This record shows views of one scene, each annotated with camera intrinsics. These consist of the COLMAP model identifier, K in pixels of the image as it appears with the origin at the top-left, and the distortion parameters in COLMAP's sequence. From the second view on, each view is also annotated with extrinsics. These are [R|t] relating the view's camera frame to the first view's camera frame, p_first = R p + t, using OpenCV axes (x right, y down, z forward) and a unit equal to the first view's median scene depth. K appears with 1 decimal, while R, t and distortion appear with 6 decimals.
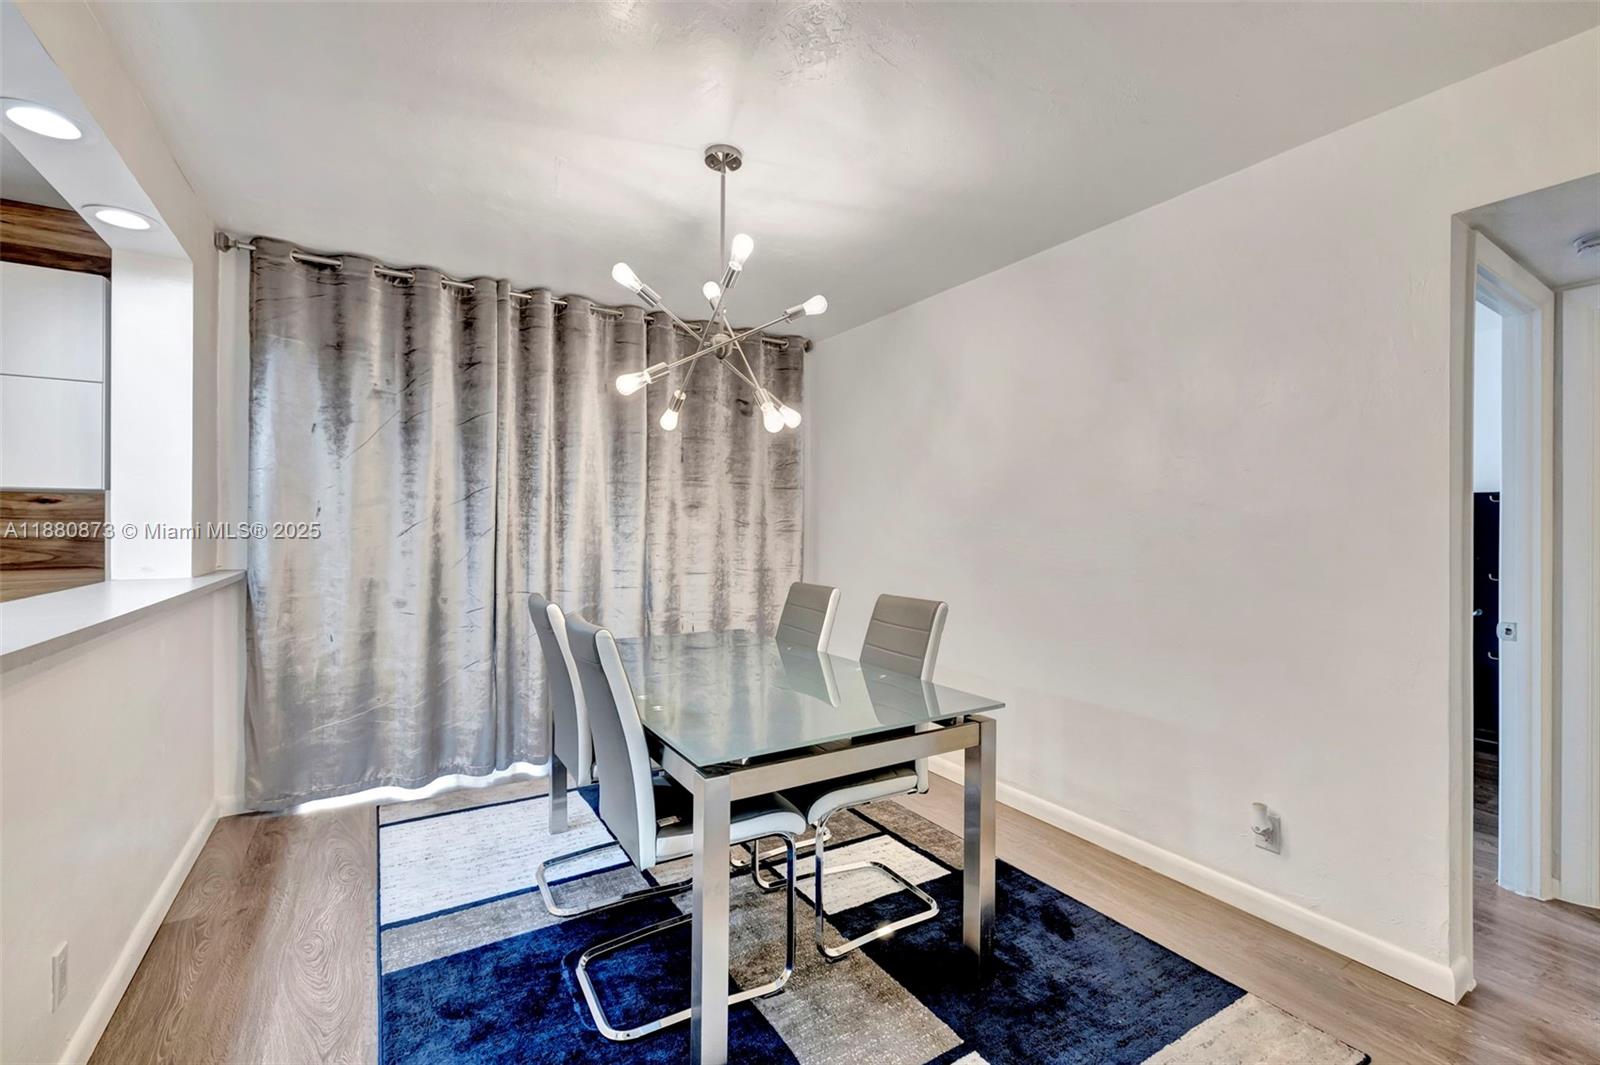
lens RADIAL K [[671.0, 0, 796.1], [0, 671.0, 529.6], [0, 0, 1]] dist [-0.000223, 0.000025]
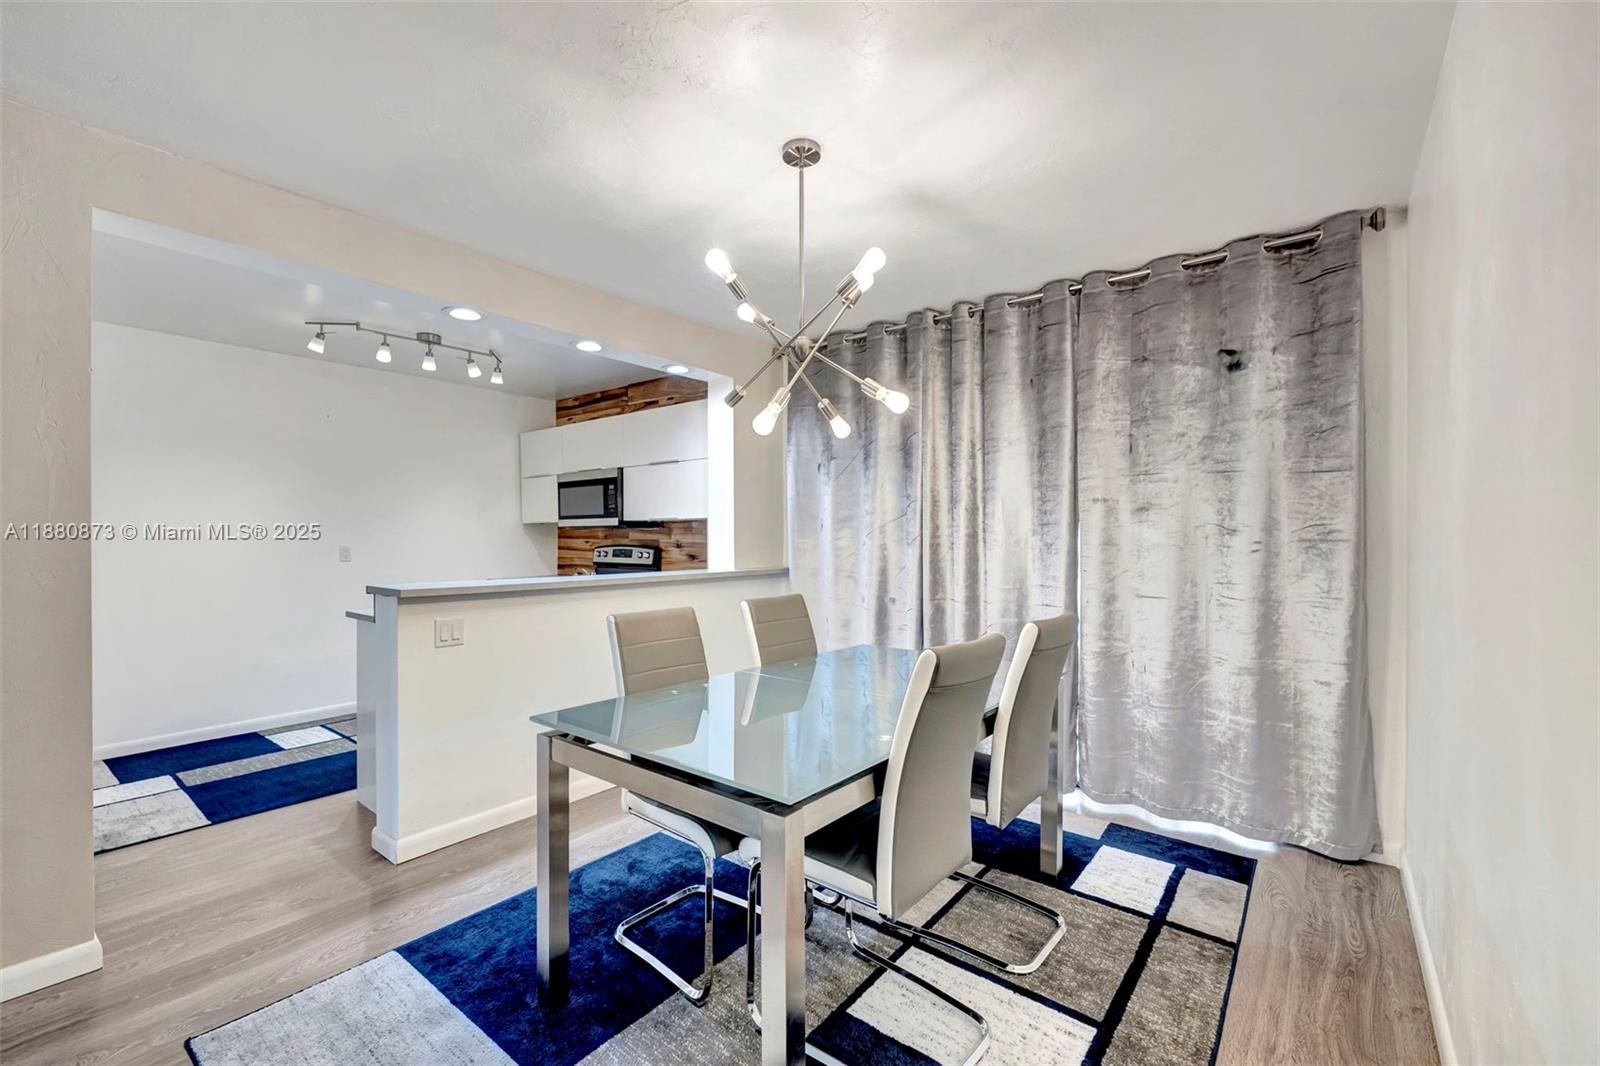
lens RADIAL K [[673.6, 0, 795.3], [0, 673.6, 543.8], [0, 0, 1]] dist [0.000501, 0.000107]
pose [[0.332132, 0.001850, -0.943231, 0.464718], [0.000012, 0.999998, 0.001965, 0.004092], [0.943233, -0.000664, 0.332131, 0.393309]]
